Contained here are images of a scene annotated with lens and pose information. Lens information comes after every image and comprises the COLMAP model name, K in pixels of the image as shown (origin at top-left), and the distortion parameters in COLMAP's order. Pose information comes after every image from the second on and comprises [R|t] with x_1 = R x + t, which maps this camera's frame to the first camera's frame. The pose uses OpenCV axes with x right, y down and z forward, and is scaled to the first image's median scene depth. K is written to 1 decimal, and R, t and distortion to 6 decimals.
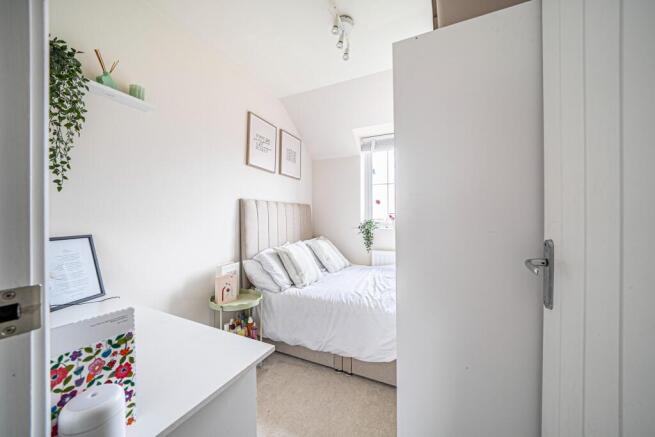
lens RADIAL K [[240.6, 0, 325.5], [0, 240.6, 218.9], [0, 0, 1]] dist [-0.007123, -0.000247]
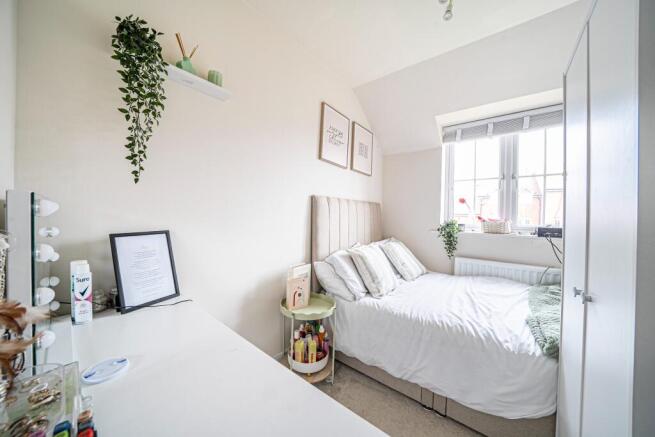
lens RADIAL K [[227.4, 0, 328.8], [0, 227.4, 218.0], [0, 0, 1]] dist [-0.011526, 0.000629]
pose [[0.974665, 0.023944, -0.222383, -0.111355], [-0.023558, 0.999713, 0.004393, -0.001502], [0.222424, 0.000957, 0.974950, 0.181428]]
